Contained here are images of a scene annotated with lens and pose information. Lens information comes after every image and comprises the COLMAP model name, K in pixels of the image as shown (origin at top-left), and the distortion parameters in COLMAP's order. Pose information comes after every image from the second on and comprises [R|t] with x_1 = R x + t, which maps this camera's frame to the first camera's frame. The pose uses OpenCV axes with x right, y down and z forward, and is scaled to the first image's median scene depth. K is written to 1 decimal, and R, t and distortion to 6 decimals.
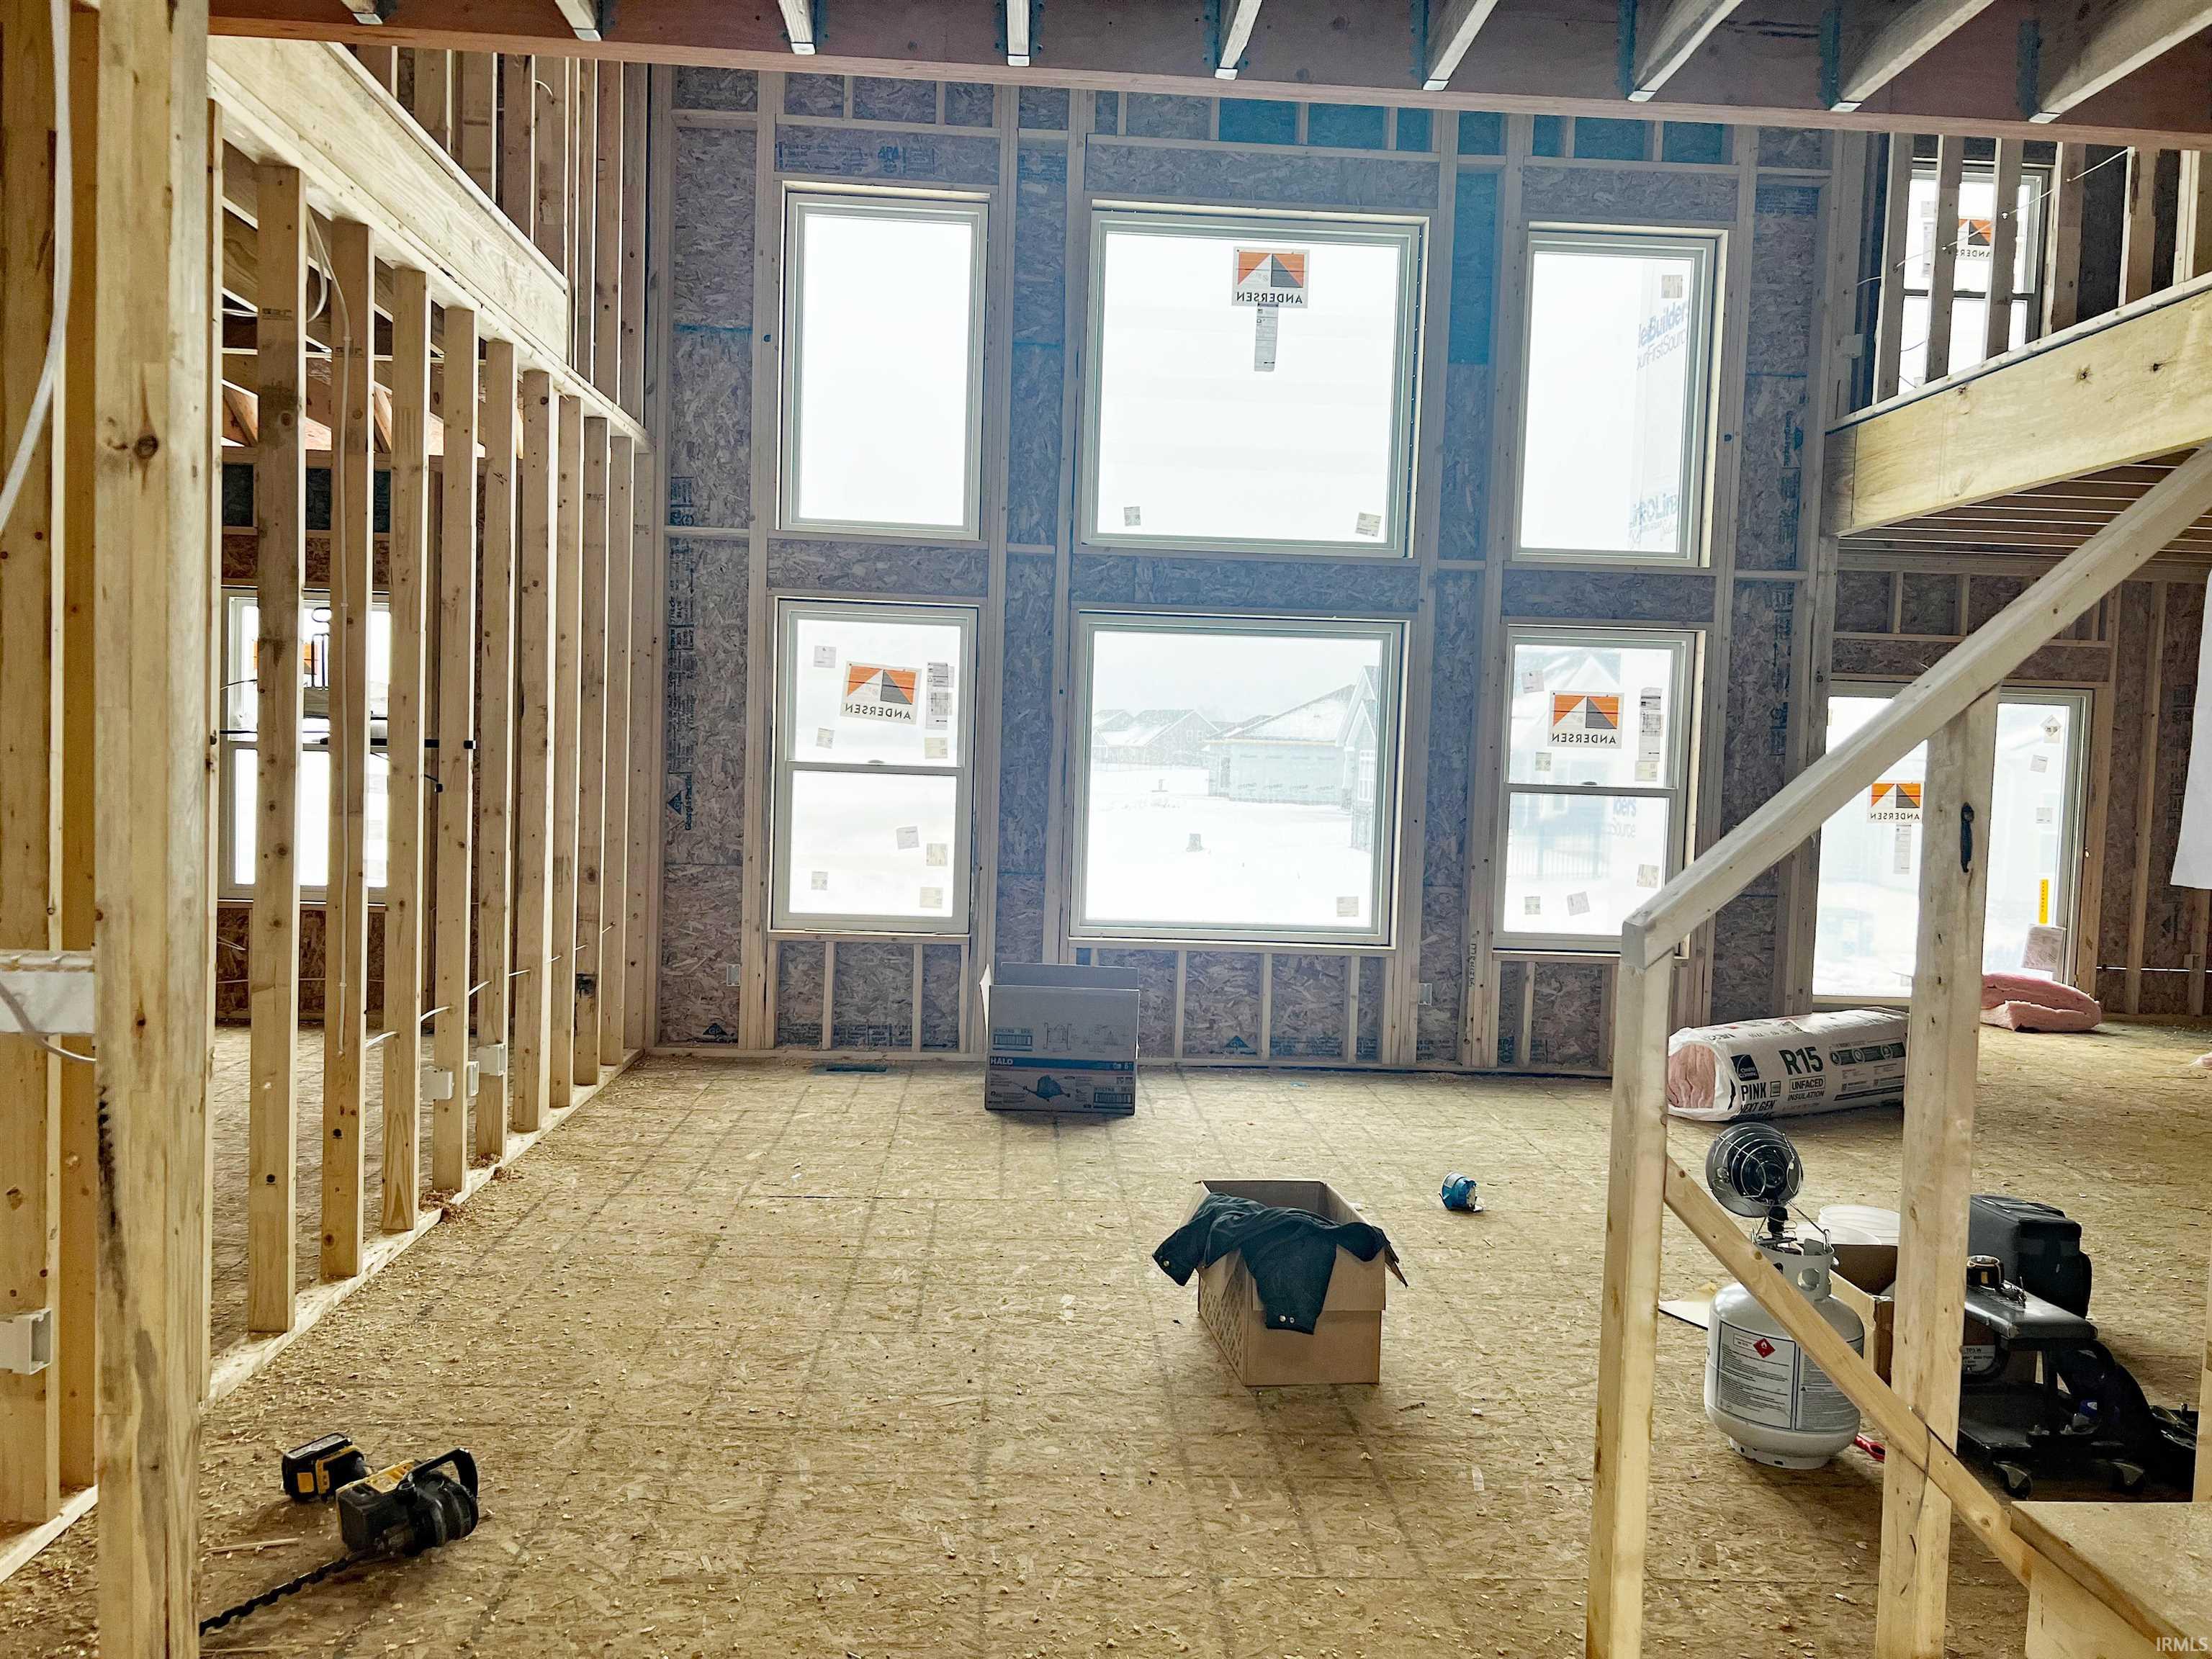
lens RADIAL K [[1666.0, 0, 1101.5], [0, 1666.0, 825.1], [0, 0, 1]] dist [0.045139, -0.041193]
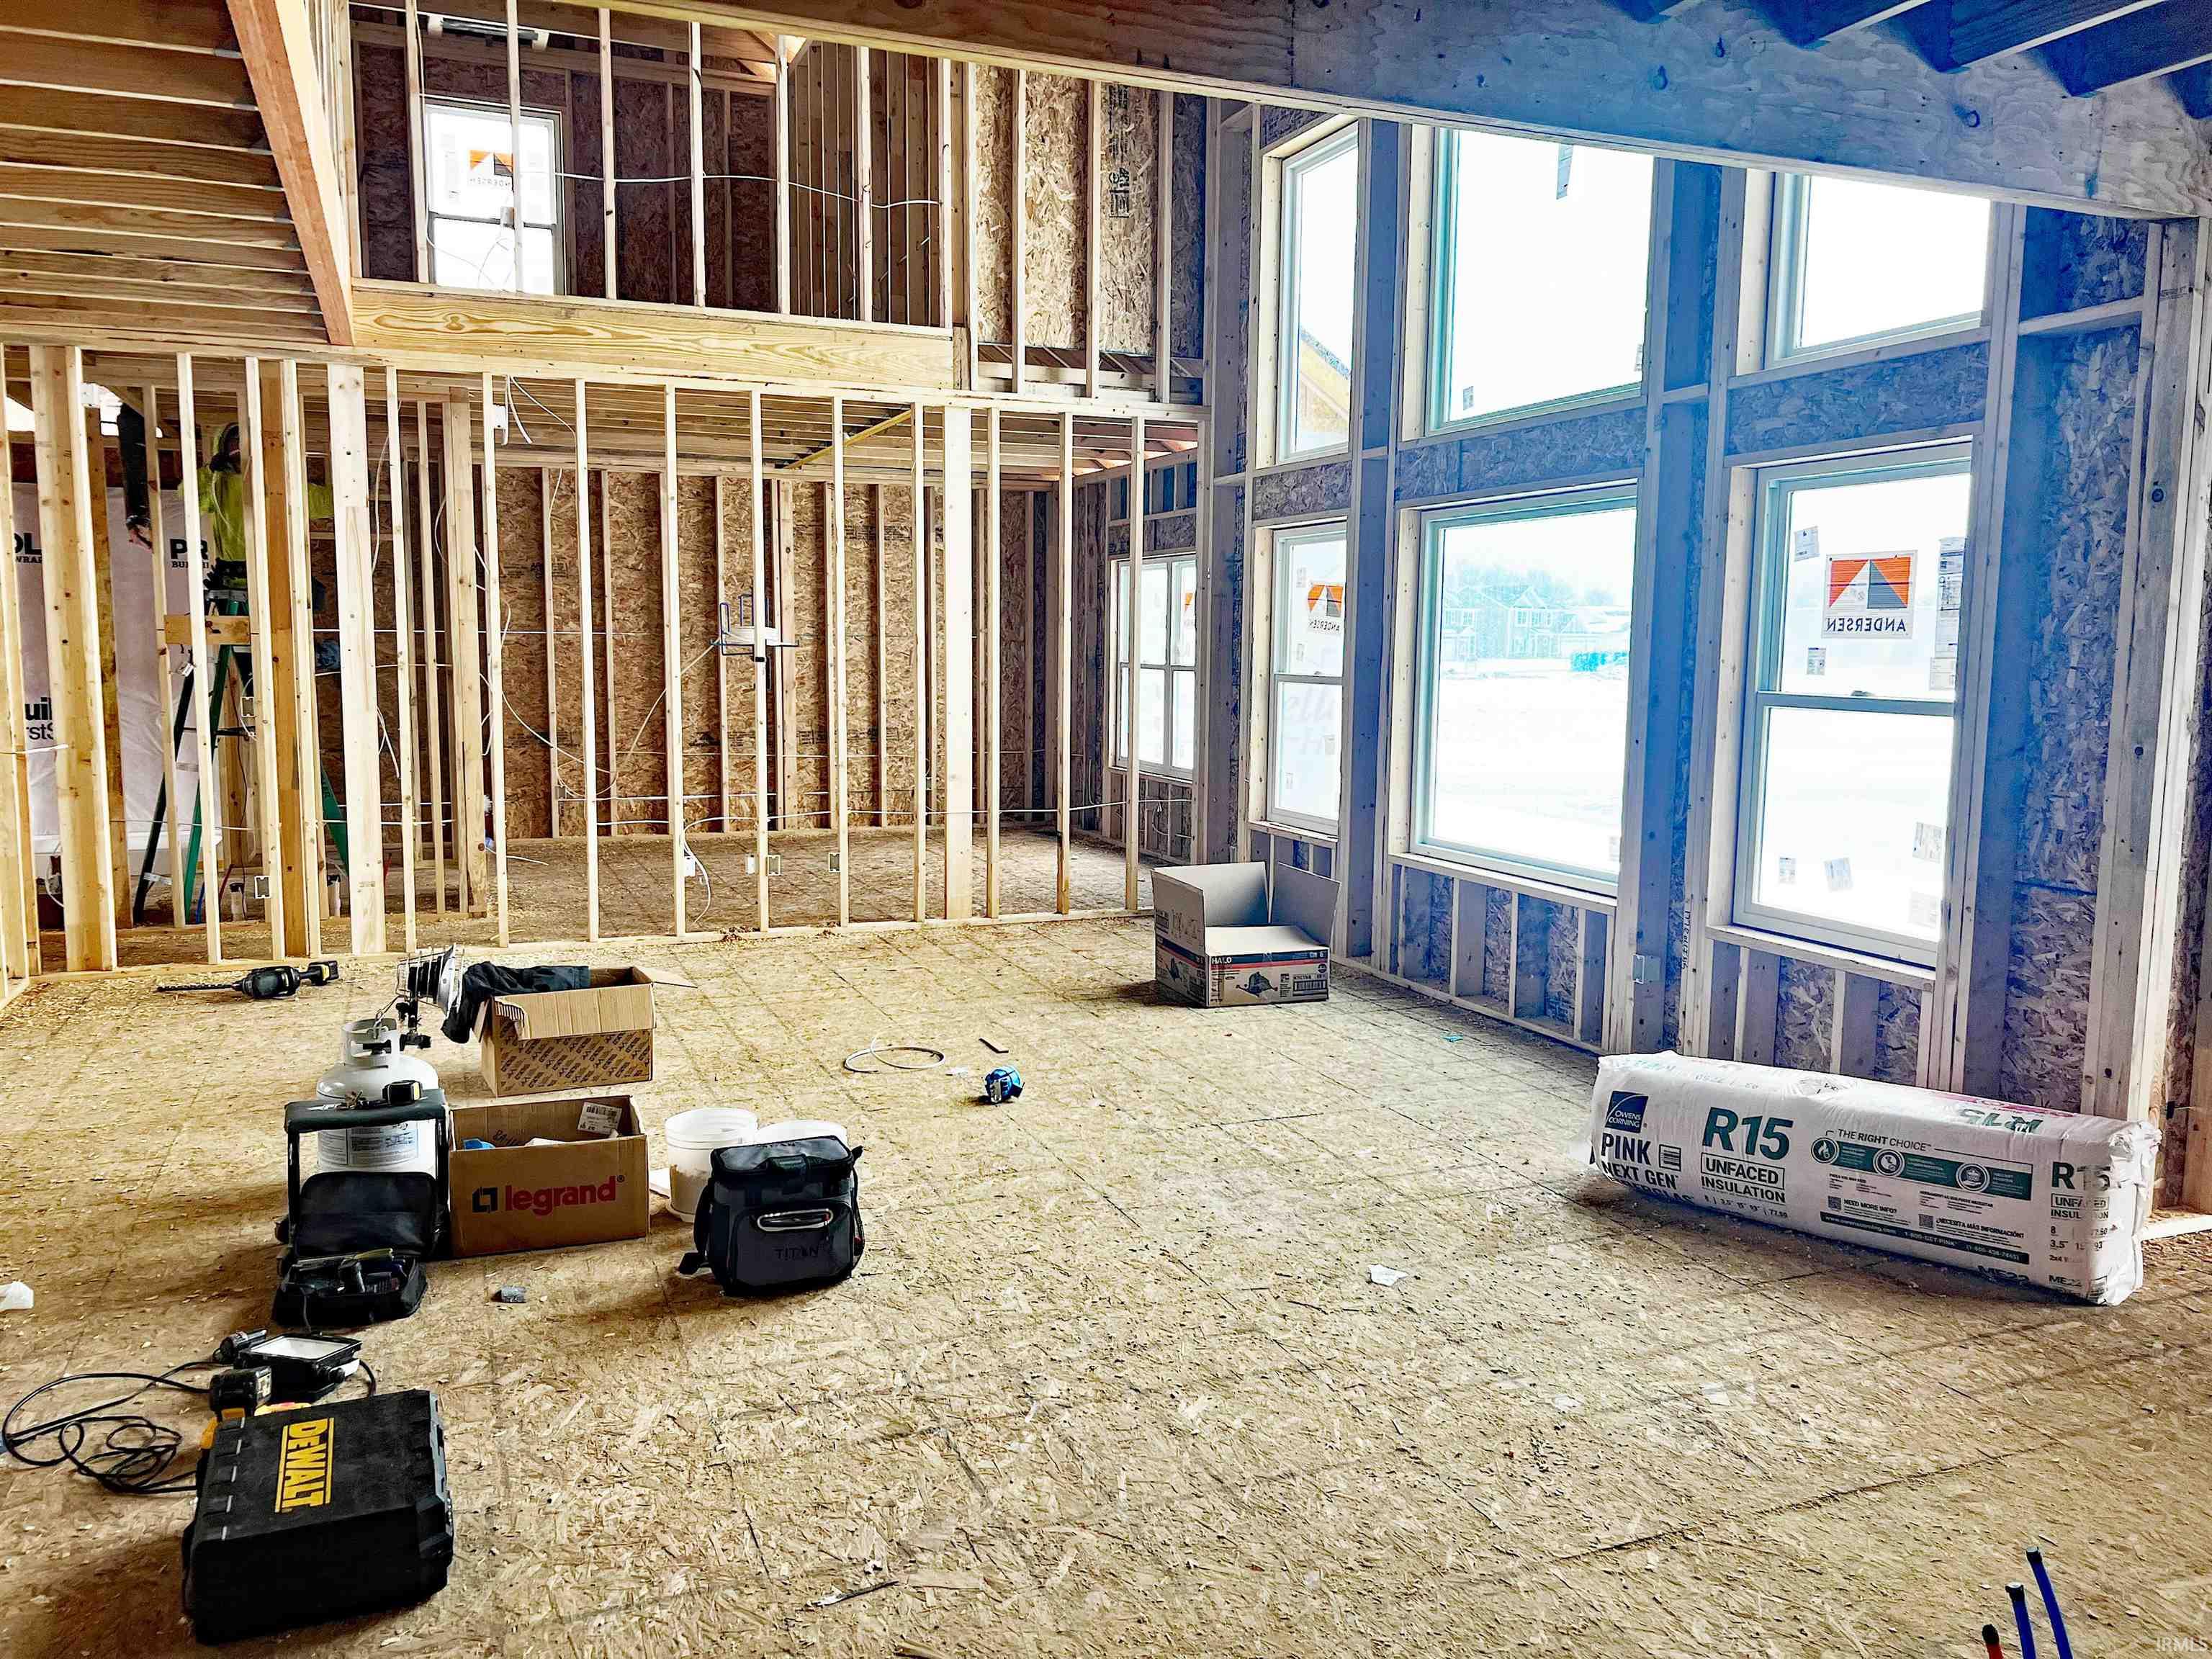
lens RADIAL K [[1666.0, 0, 1090.1], [0, 1666.0, 823.7], [0, 0, 1]] dist [0.045139, -0.041193]
pose [[0.323906, 0.074850, -0.943124, 0.831867], [-0.041950, 0.997021, 0.064720, -0.004117], [0.945159, 0.018600, 0.326081, 0.510750]]
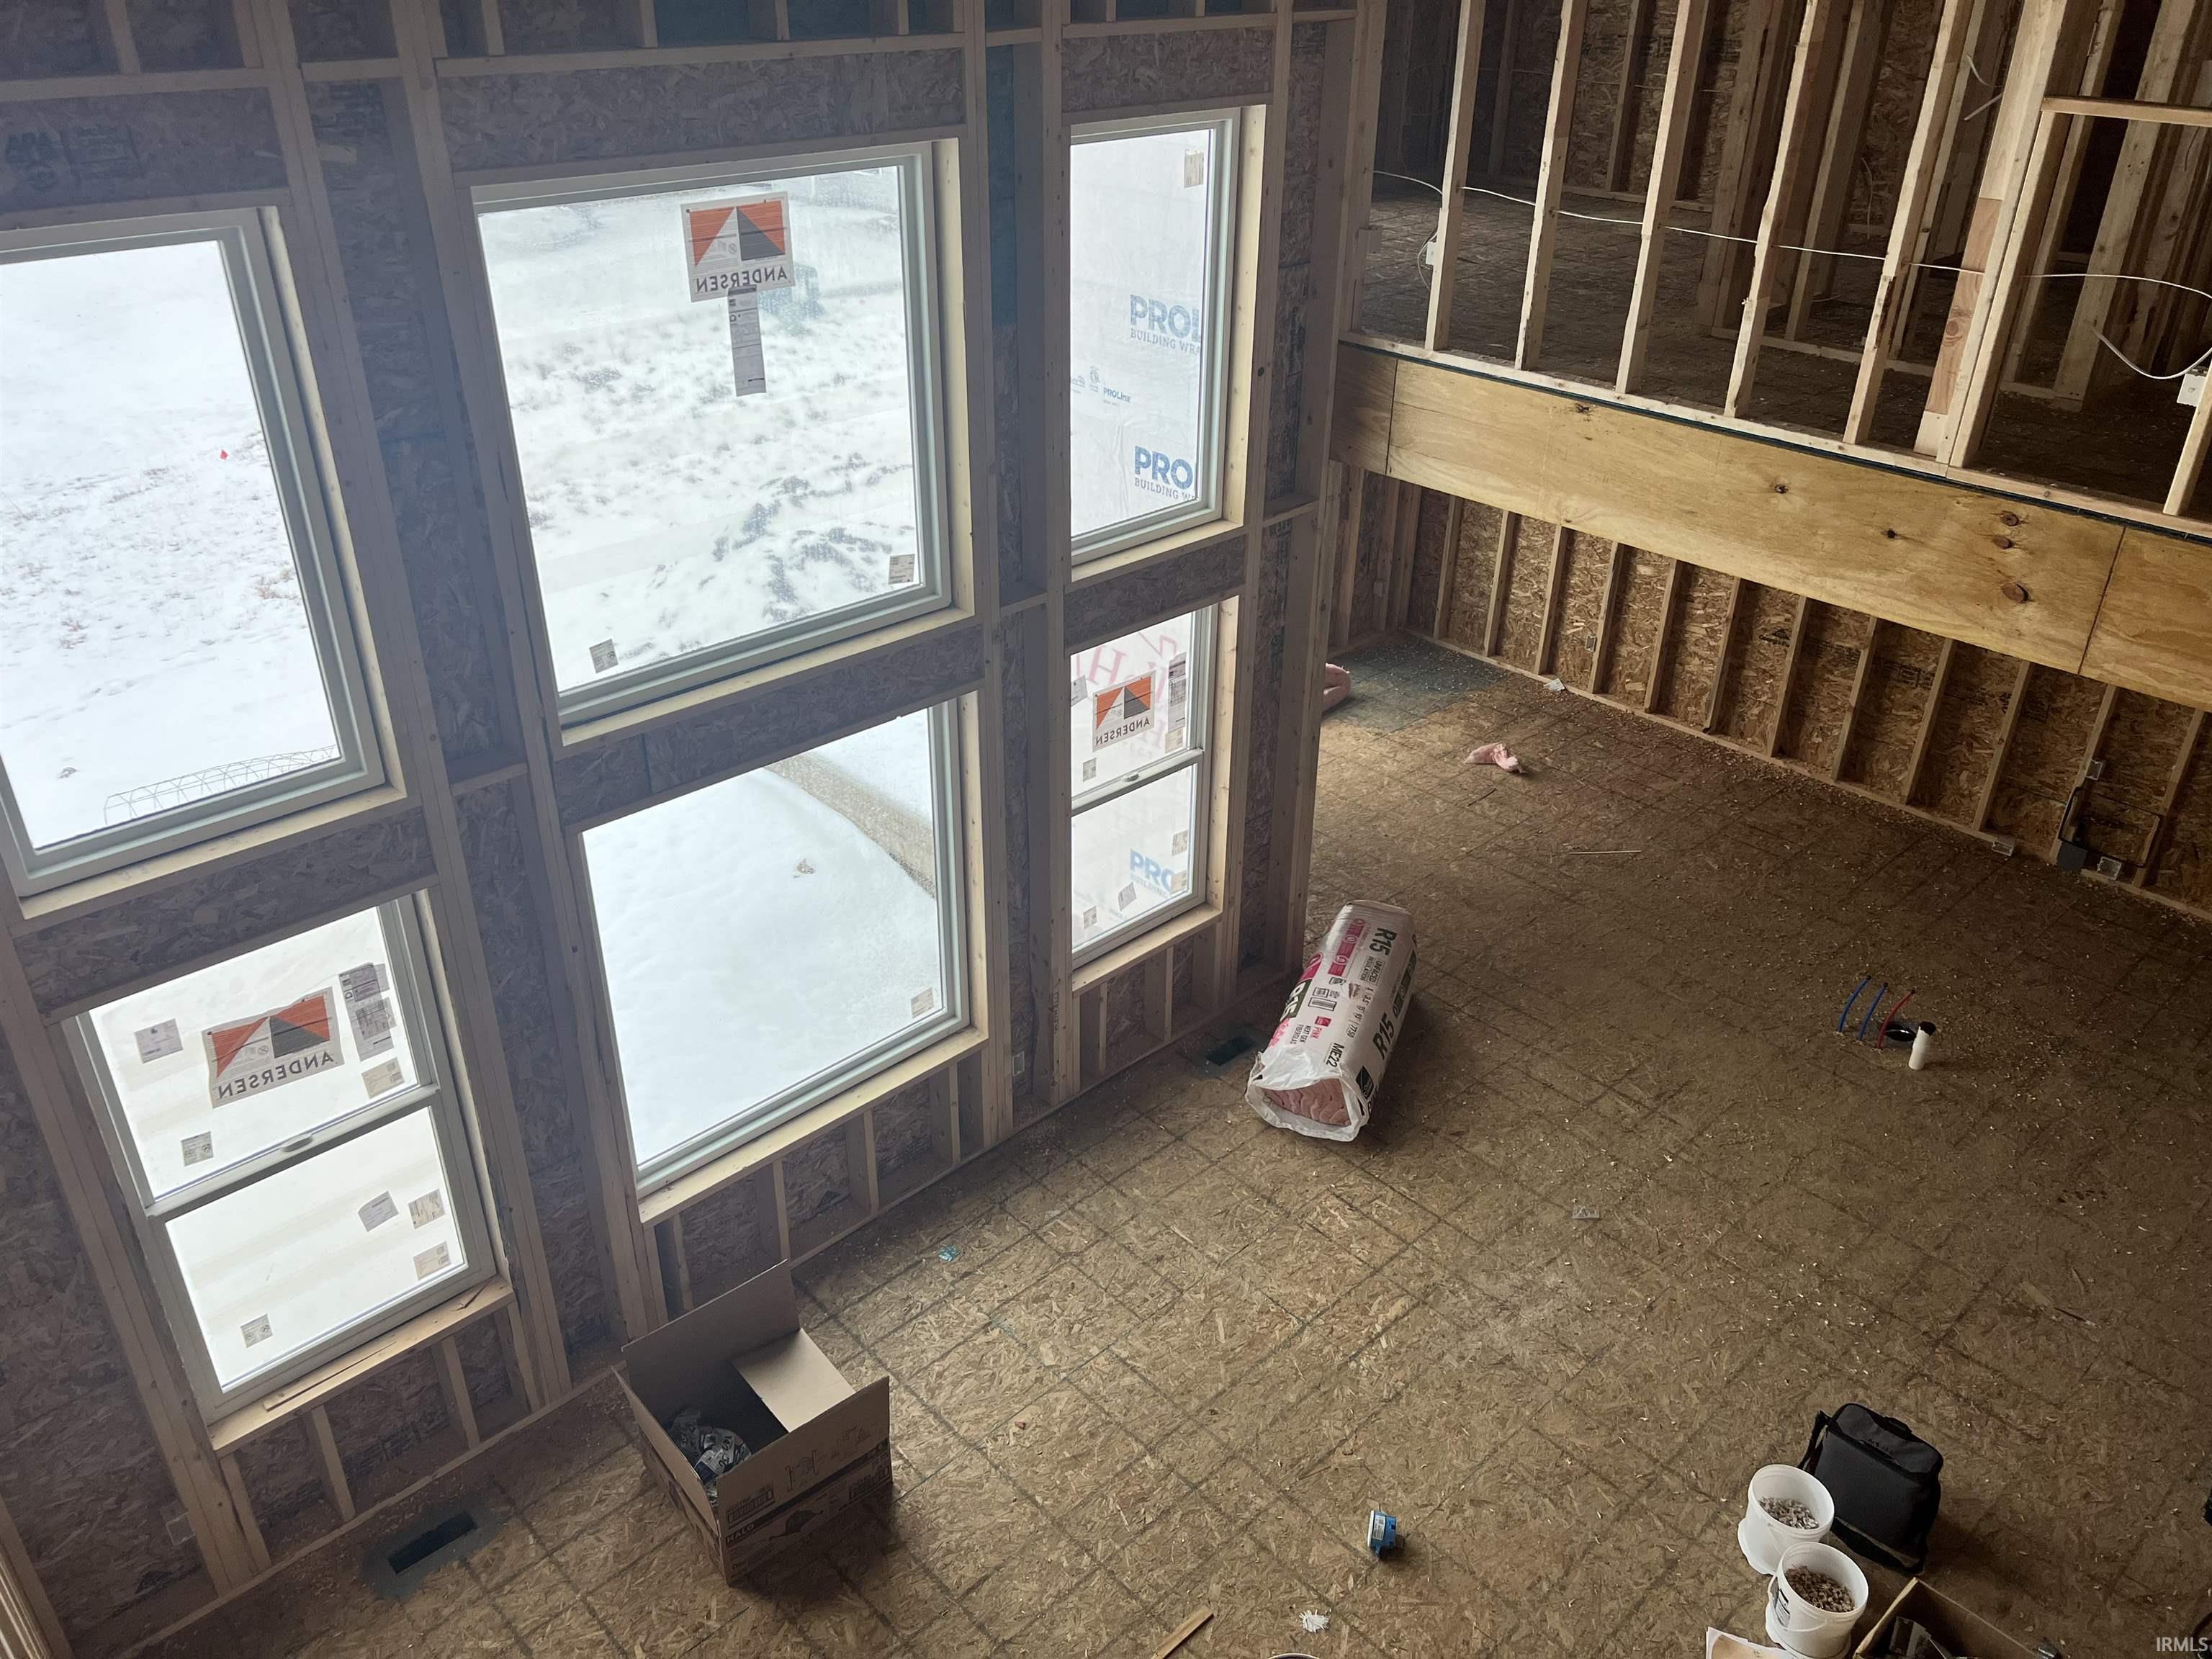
lens RADIAL K [[1666.0, 0, 1103.1], [0, 1666.0, 799.3], [0, 0, 1]] dist [0.045139, -0.041193]
pose [[0.760988, -0.333213, 0.556656, -0.212360], [0.046613, 0.883888, 0.465370, -0.428629], [-0.647089, -0.328193, 0.688161, 0.412956]]
